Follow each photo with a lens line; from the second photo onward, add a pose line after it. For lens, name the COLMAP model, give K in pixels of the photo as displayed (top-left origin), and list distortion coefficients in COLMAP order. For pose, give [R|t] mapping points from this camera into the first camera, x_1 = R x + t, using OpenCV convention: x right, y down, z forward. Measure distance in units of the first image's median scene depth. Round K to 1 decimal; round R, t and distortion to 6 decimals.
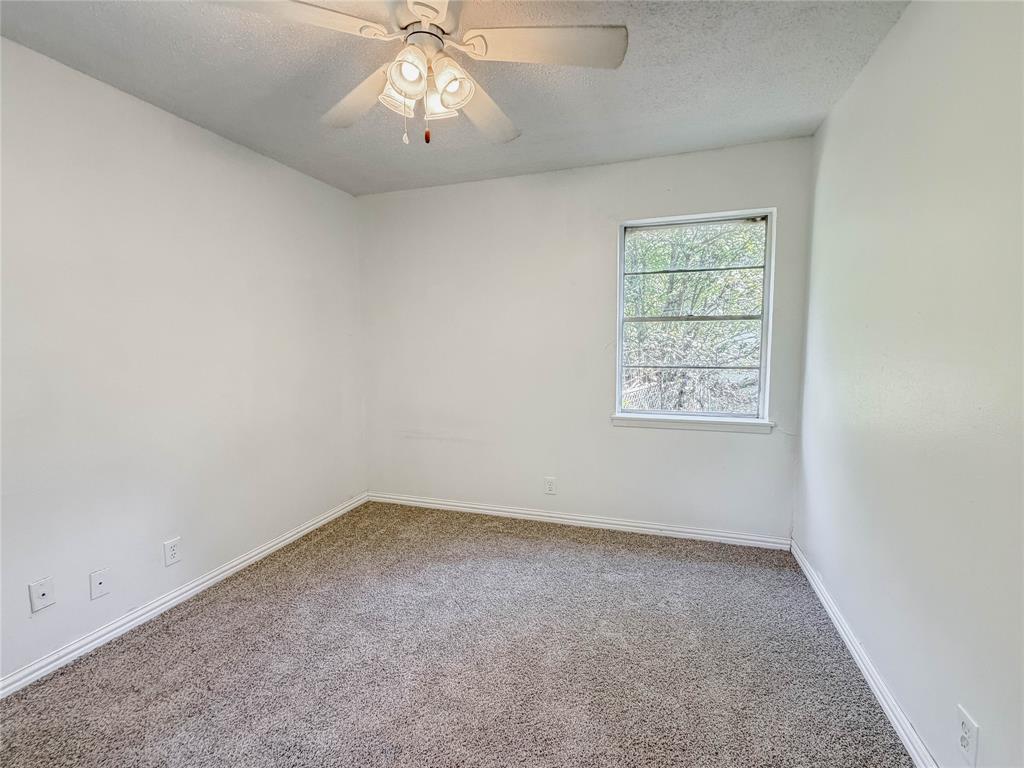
lens RADIAL K [[449.9, 0, 518.9], [0, 449.9, 383.2], [0, 0, 1]] dist [-0.001736, 0.000222]
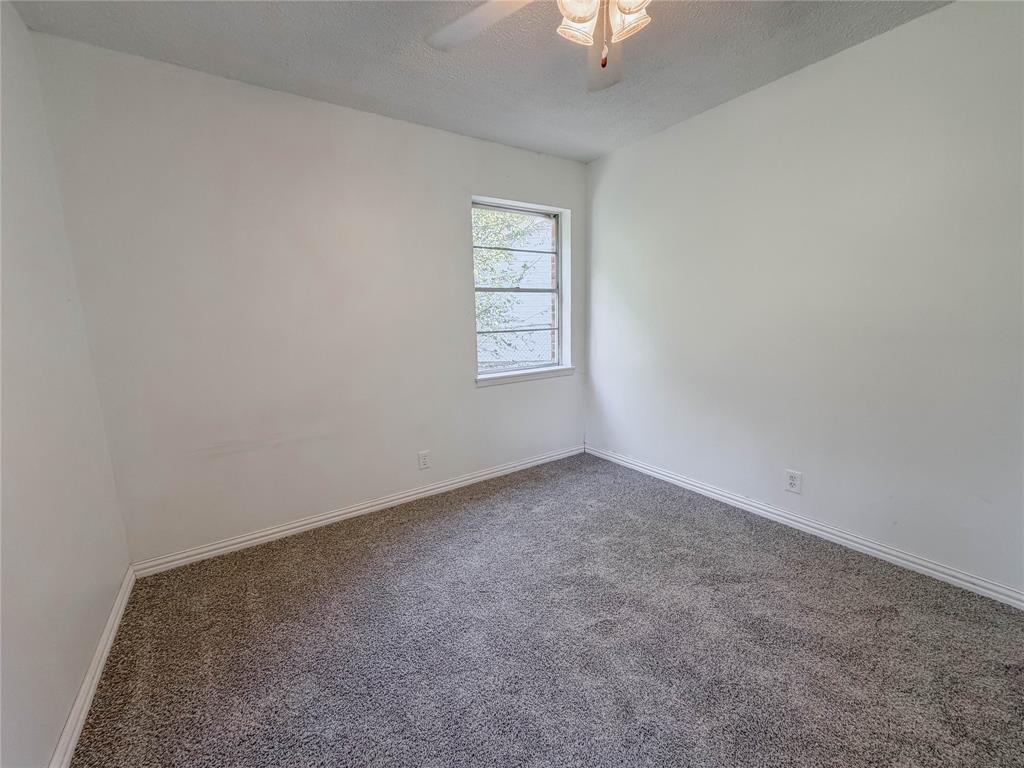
lens RADIAL K [[410.6, 0, 509.7], [0, 410.6, 383.0], [0, 0, 1]] dist [-0.001329, -0.000370]
pose [[0.612245, -0.138830, 0.778385, -0.580187], [0.094447, 0.990257, 0.102331, -0.012119], [-0.785007, 0.010865, 0.619391, 0.363930]]
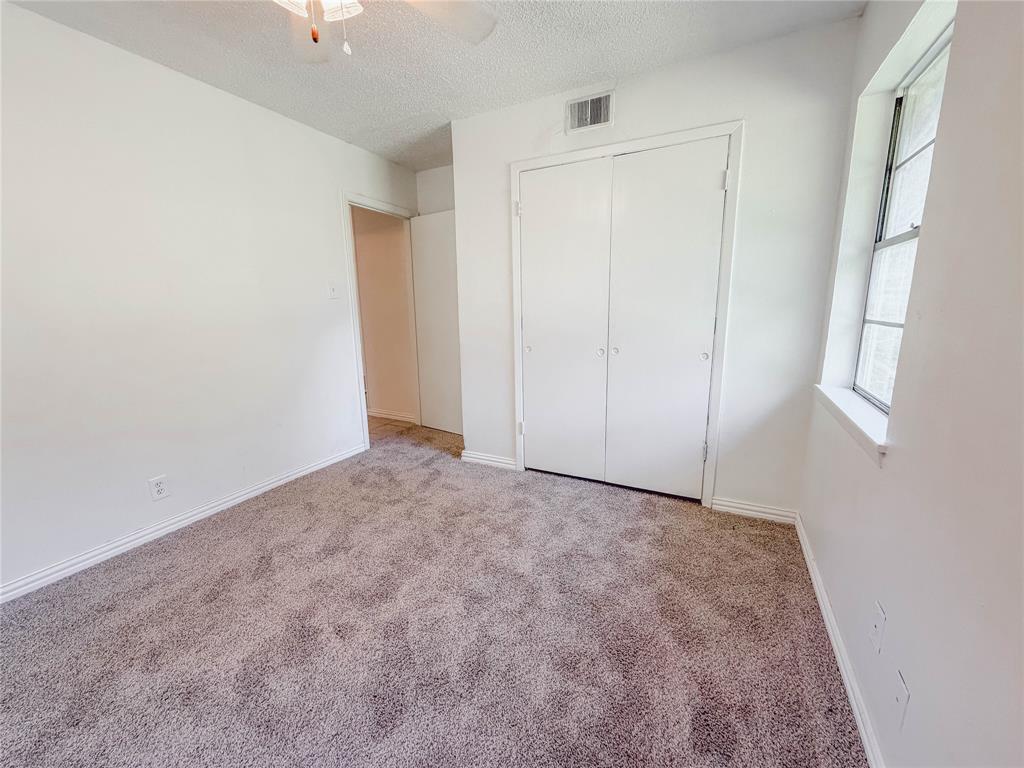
lens RADIAL K [[410.6, 0, 509.7], [0, 410.6, 383.0], [0, 0, 1]] dist [-0.001329, -0.000370]
pose [[-0.988052, -0.002892, 0.154097, -0.385305], [0.041437, 0.958026, 0.283669, -0.062922], [-0.148449, 0.286665, -0.946460, 1.041340]]
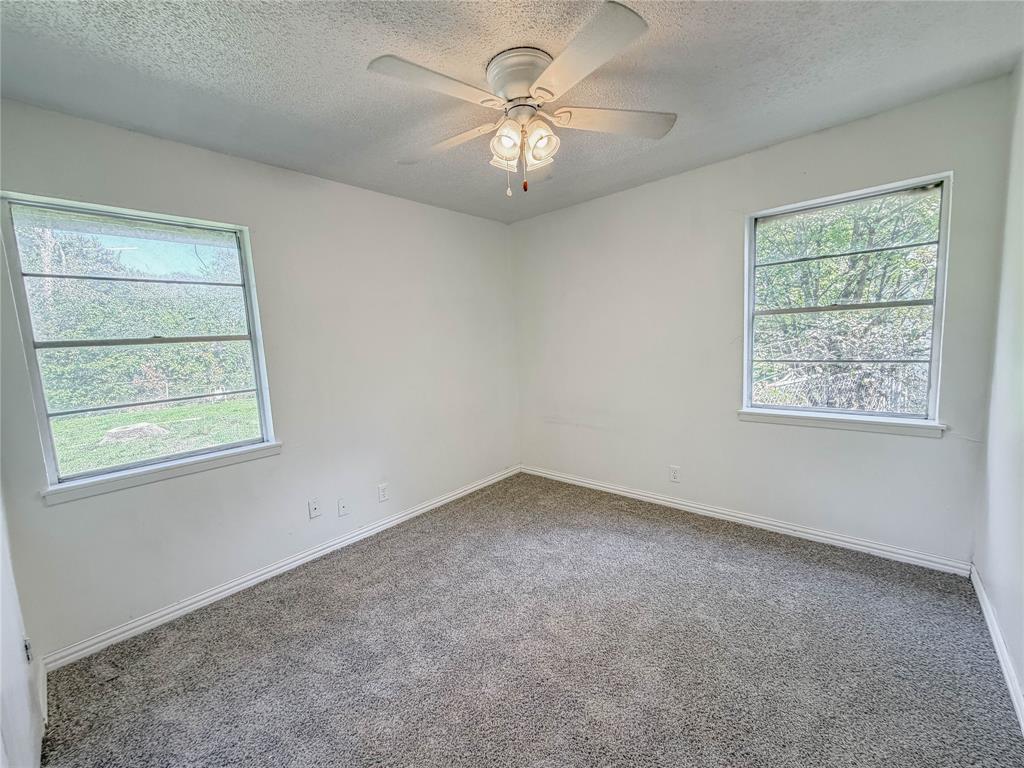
lens RADIAL K [[410.6, 0, 509.7], [0, 410.6, 383.0], [0, 0, 1]] dist [-0.001329, -0.000370]
pose [[0.914615, 0.008084, -0.404245, 0.124206], [0.002789, 0.999650, 0.026302, -0.015863], [0.404316, -0.025184, 0.914272, -0.045215]]
